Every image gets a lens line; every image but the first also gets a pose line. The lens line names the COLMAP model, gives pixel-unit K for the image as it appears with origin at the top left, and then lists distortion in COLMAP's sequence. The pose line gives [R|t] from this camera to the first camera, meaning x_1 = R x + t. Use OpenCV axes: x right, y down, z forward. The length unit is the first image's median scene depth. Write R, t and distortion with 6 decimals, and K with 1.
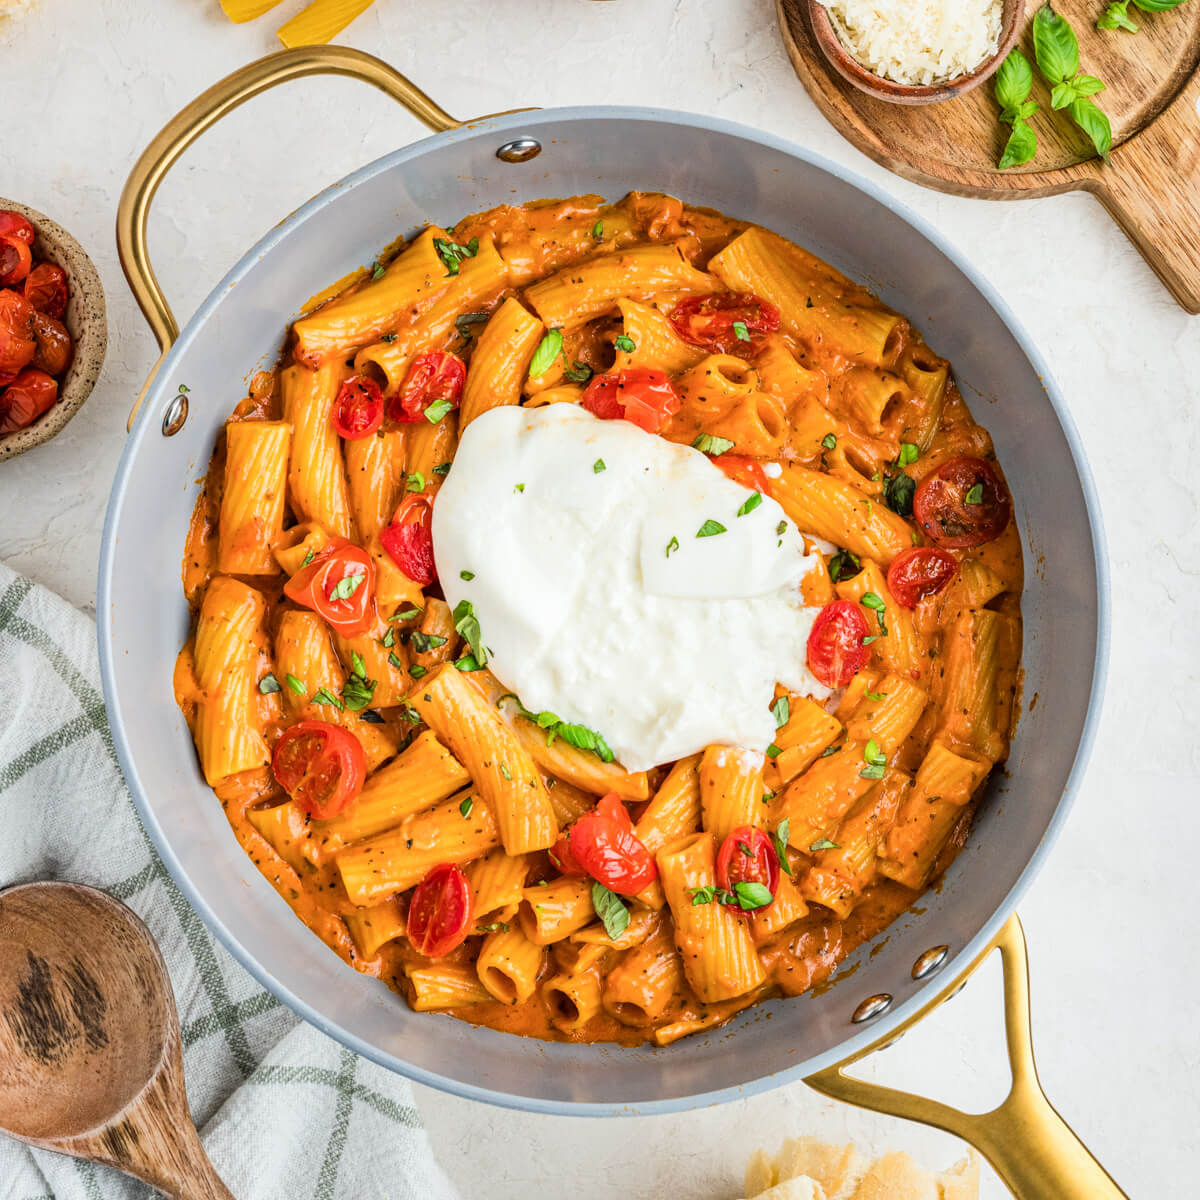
lens RADIAL K [[2277.8, 0, 596.7], [0, 2277.8, 569.6], [0, 0, 1]] dist [0.005517, 0.450907]
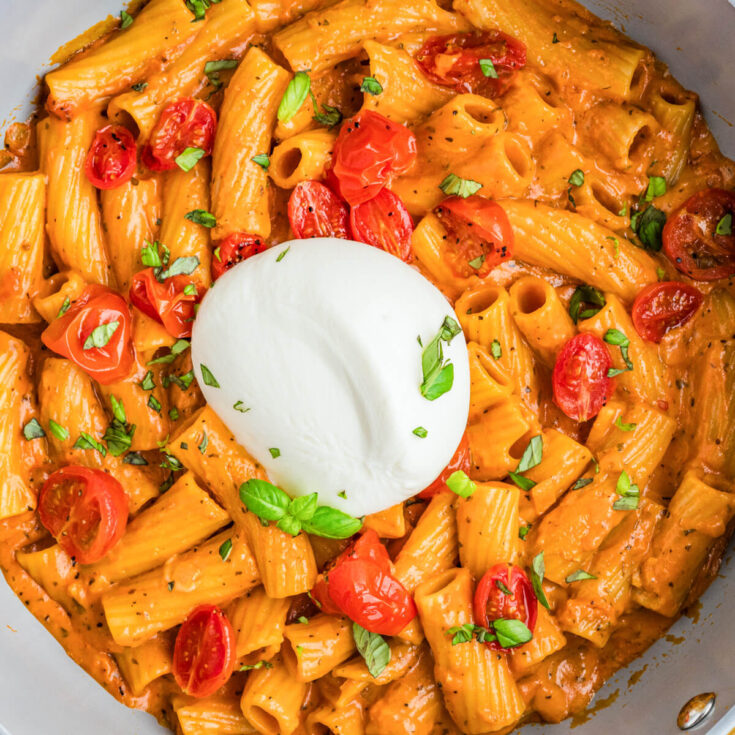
lens RADIAL K [[1395.2, 0, 365.5], [0, 1395.2, 348.9], [0, 0, 1]] dist [0.005517, 0.450907]
pose [[0.999230, -0.024375, -0.030751, 0.025686], [0.026036, 0.998156, 0.054834, -0.016776], [0.029358, -0.055593, 0.998022, 0.378475]]
